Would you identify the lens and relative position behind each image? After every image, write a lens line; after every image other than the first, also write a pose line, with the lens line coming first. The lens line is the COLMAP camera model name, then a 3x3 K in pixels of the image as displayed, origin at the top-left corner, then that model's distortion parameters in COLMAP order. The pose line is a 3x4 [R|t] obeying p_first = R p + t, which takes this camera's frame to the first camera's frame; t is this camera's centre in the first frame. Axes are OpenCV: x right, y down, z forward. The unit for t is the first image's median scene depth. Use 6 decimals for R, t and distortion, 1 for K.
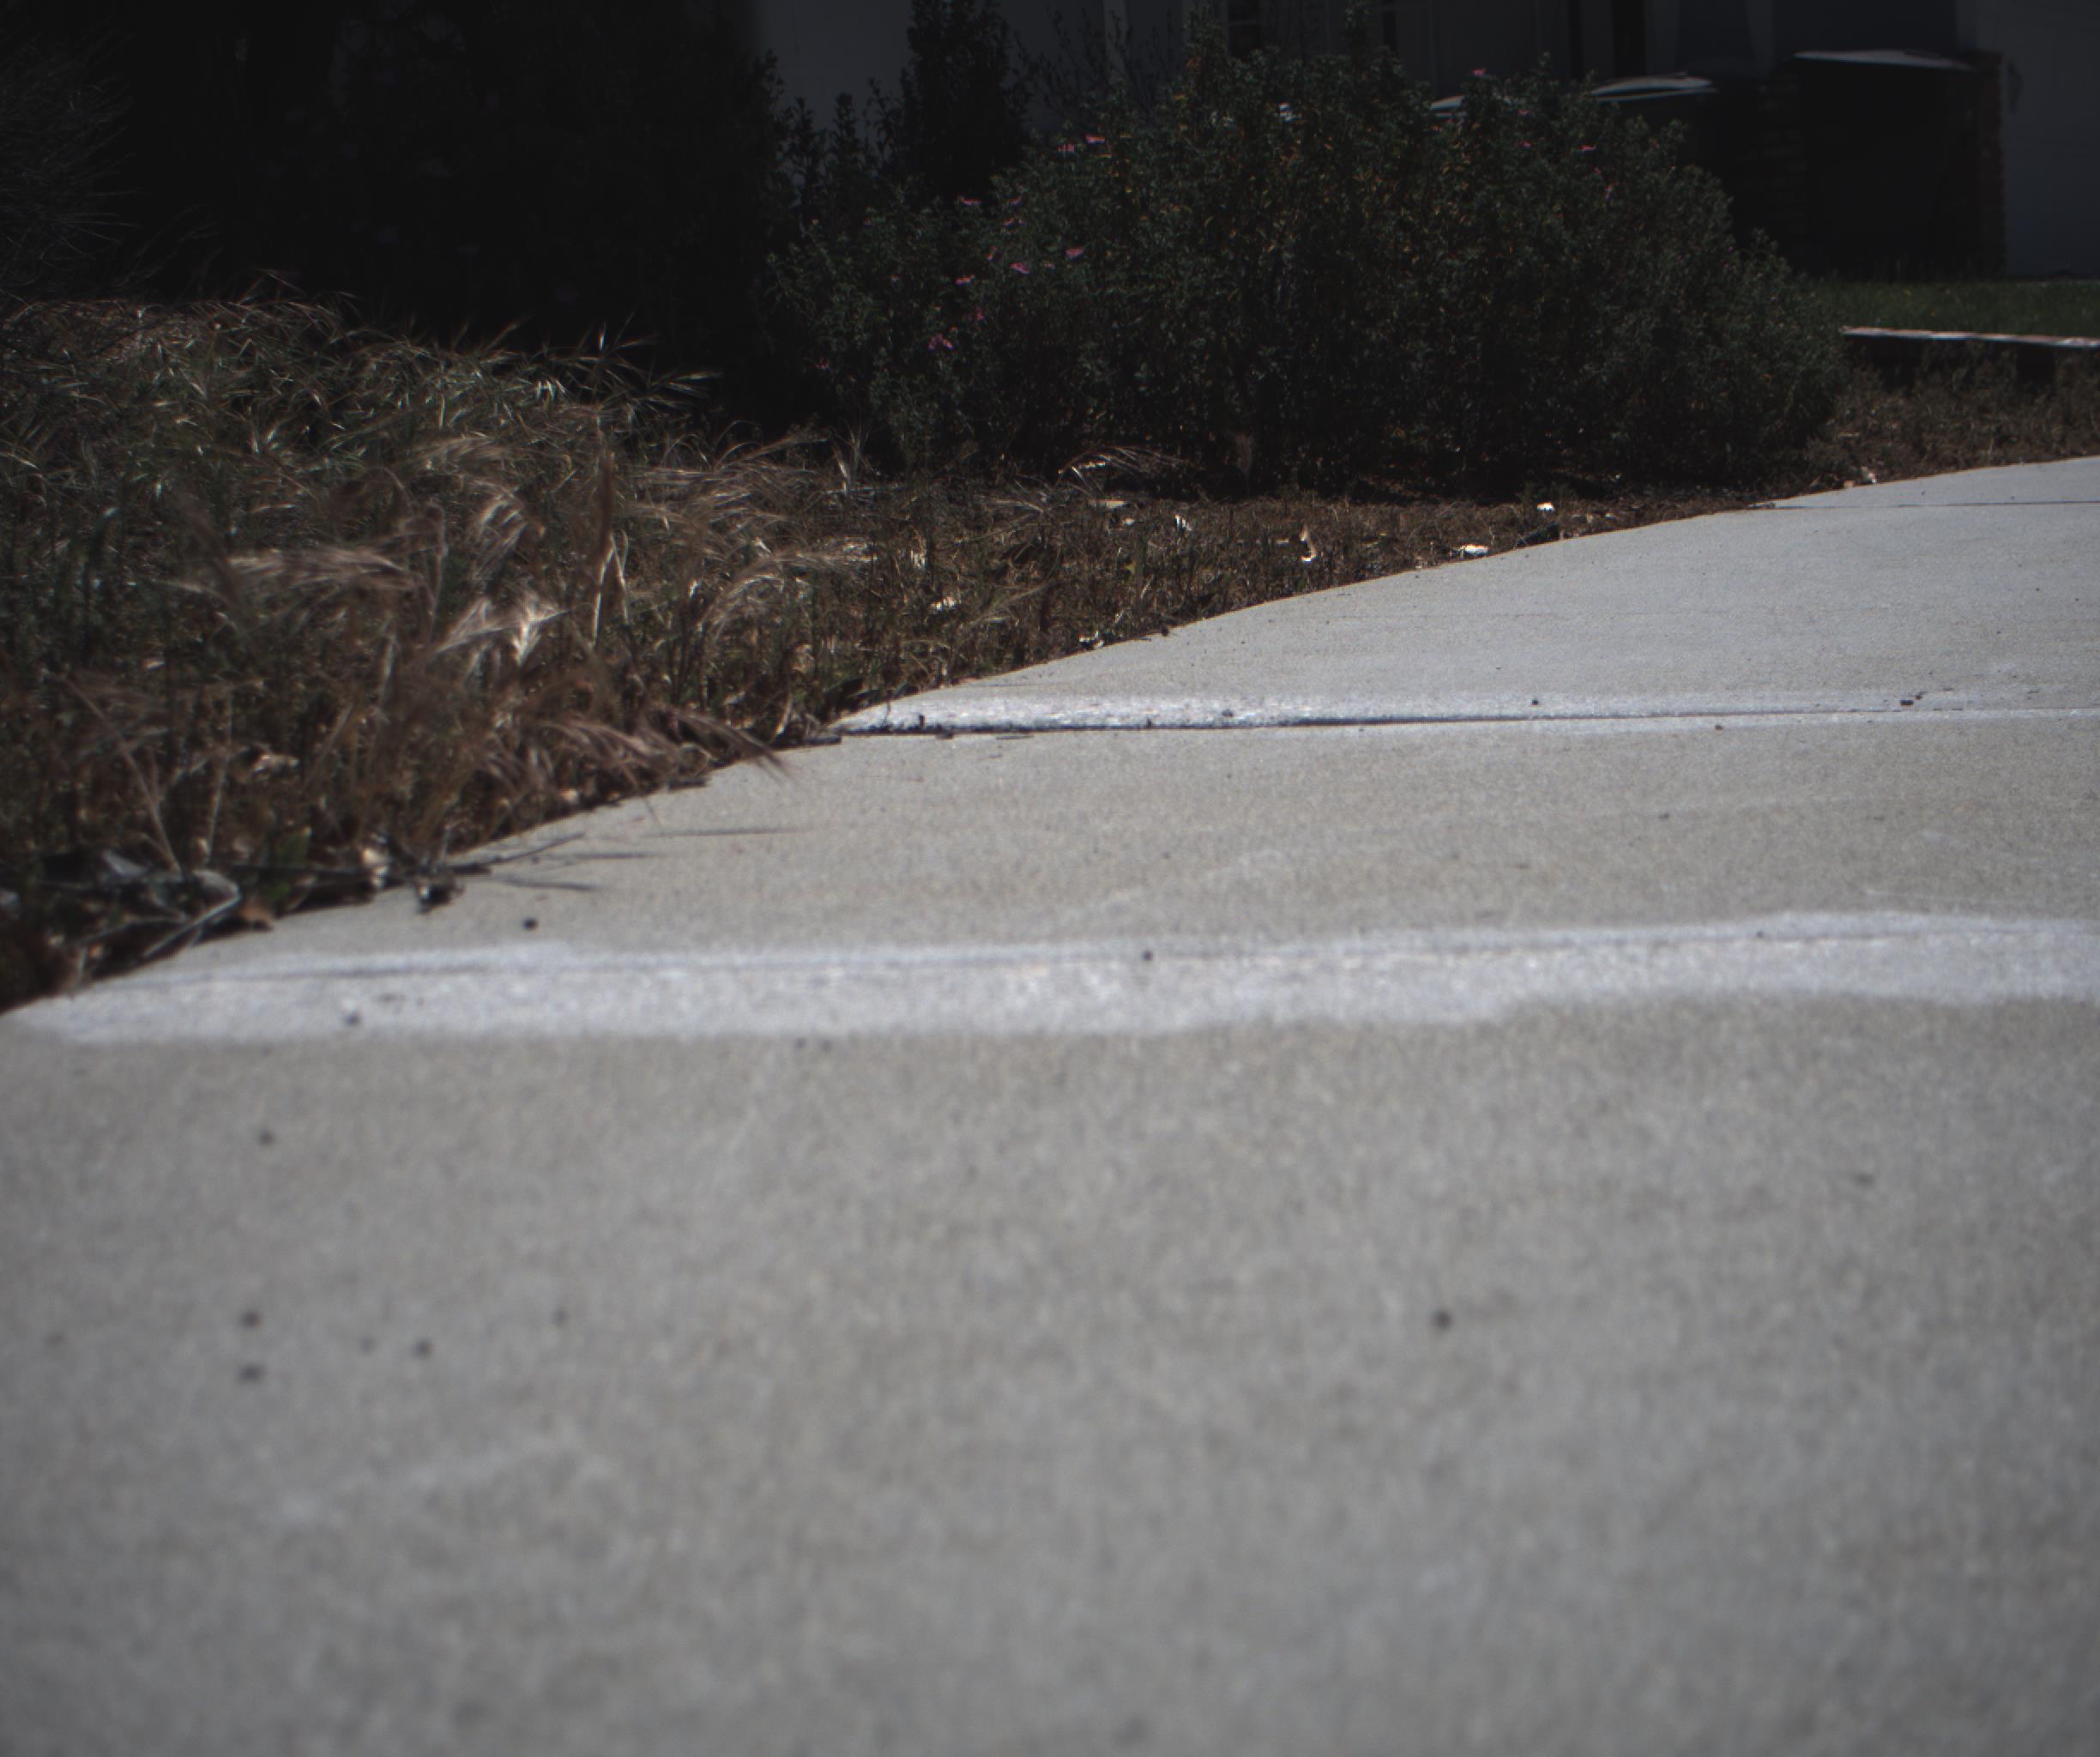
lens RADIAL K [[3954.0, 0, 1022.2], [0, 3954.0, 821.8], [0, 0, 1]] dist [-0.180149, 1.024404]
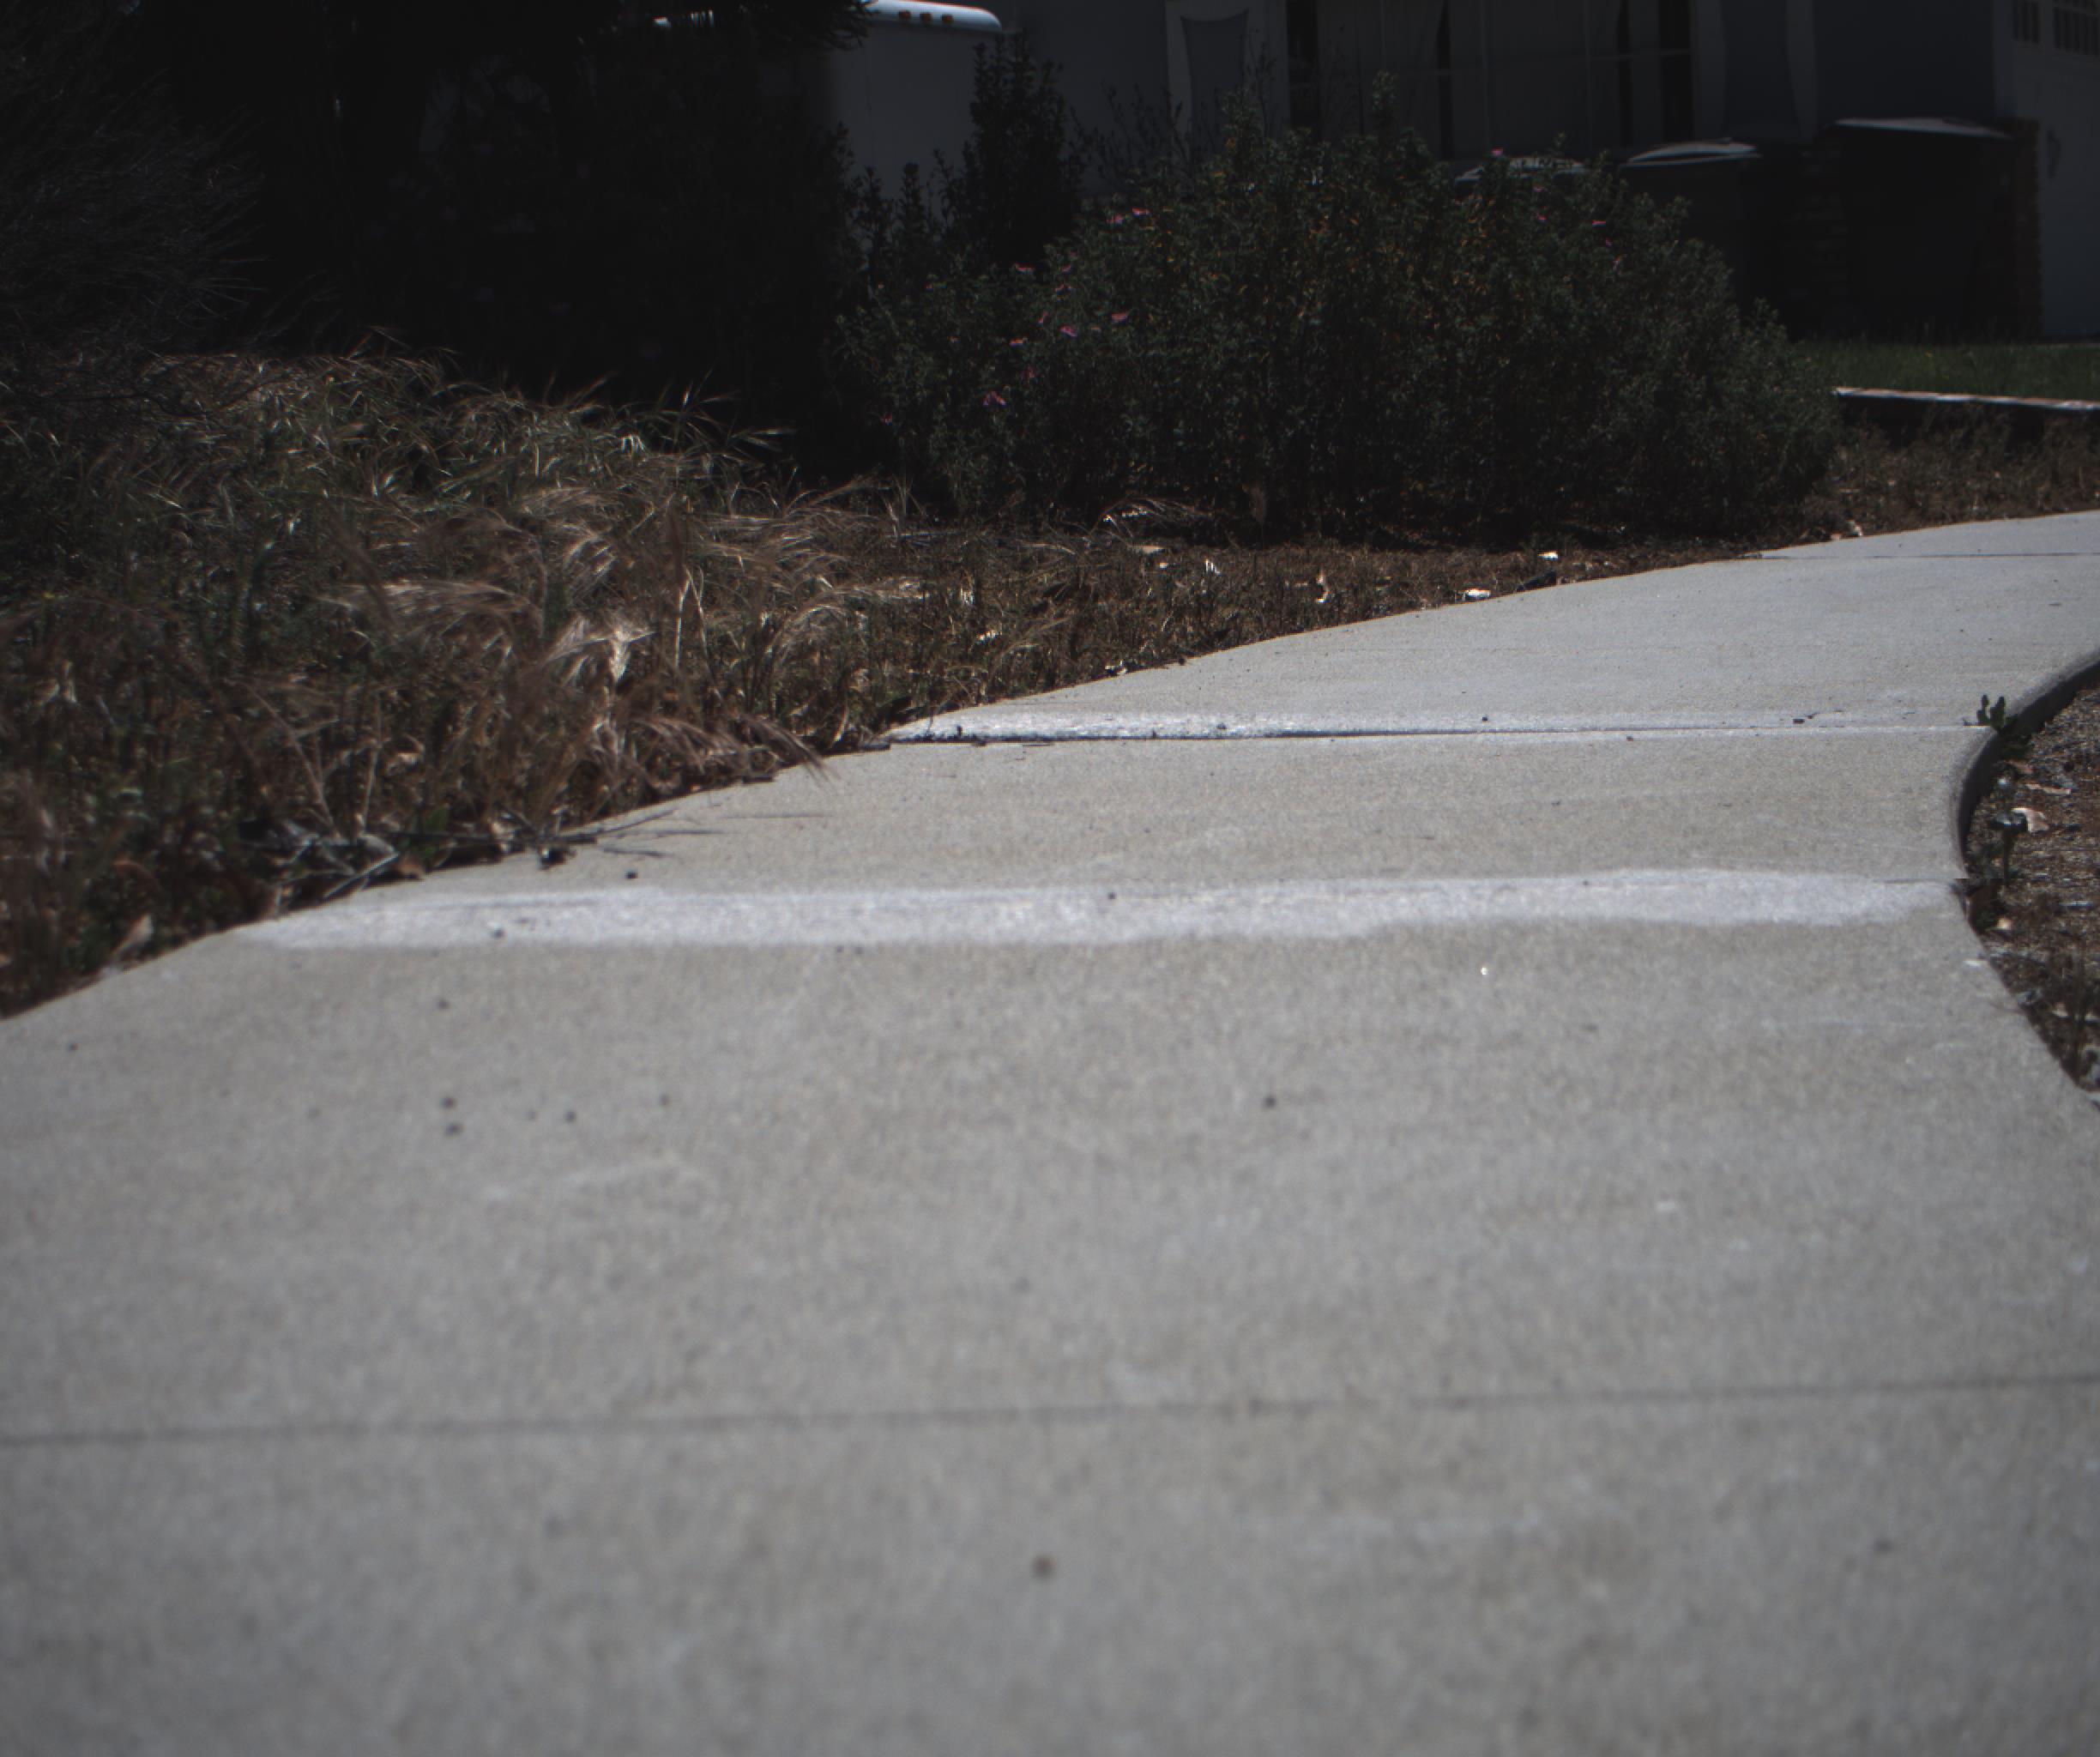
lens RADIAL K [[3954.0, 0, 1022.2], [0, 3954.0, 821.8], [0, 0, 1]] dist [-0.180149, 1.024404]
pose [[0.999794, 0.009744, -0.017788, 0.010288], [-0.009953, 0.999882, -0.011722, 0.010410], [0.017672, 0.011897, 0.999773, -0.118437]]
